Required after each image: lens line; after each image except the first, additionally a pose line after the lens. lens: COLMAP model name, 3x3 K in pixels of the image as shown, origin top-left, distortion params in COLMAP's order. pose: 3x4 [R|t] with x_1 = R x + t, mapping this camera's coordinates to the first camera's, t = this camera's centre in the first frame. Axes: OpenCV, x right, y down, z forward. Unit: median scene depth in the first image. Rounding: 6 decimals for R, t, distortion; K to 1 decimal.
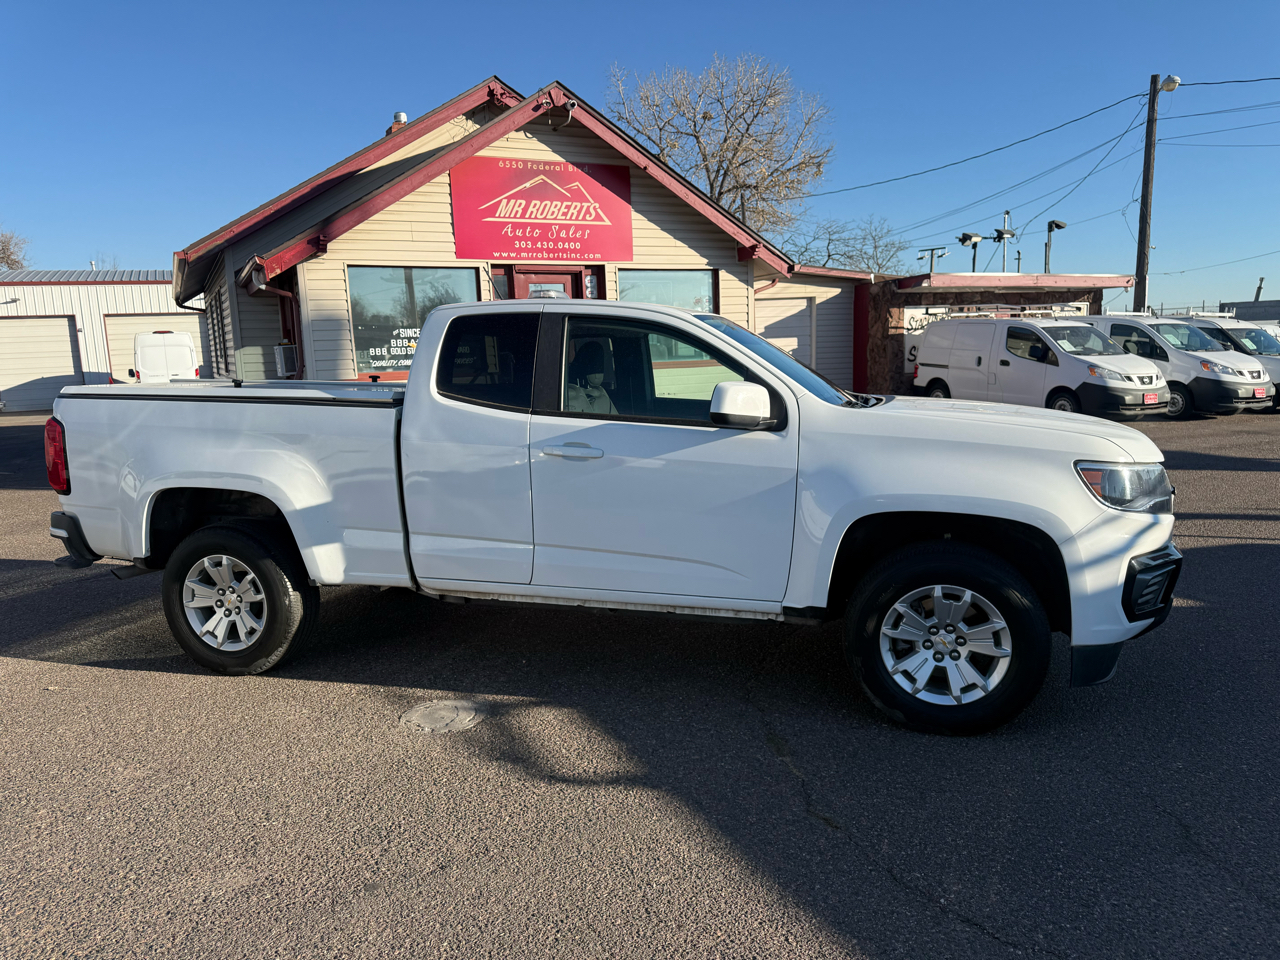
lens RADIAL K [[983.7, 0, 678.5], [0, 983.7, 471.4], [0, 0, 1]] dist [0.038663, -0.062119]
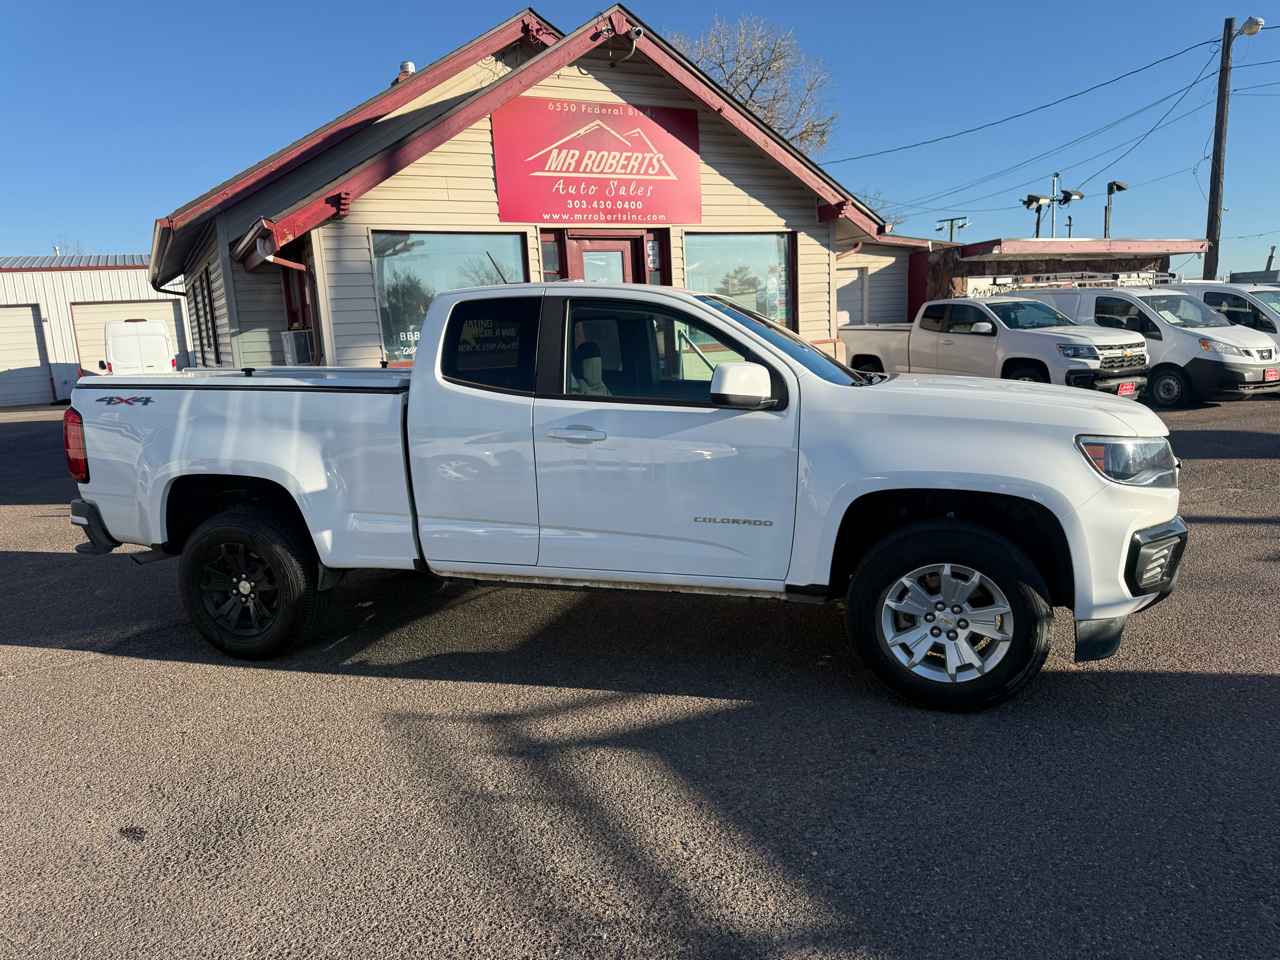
lens RADIAL K [[905.4, 0, 642.4], [0, 905.4, 483.8], [0, 0, 1]] dist [0.003135, -0.010043]
pose [[0.999455, -0.020261, 0.026054, -0.102906], [0.019066, 0.998790, 0.045326, -0.021124], [-0.026941, -0.044805, 0.998632, 0.176671]]
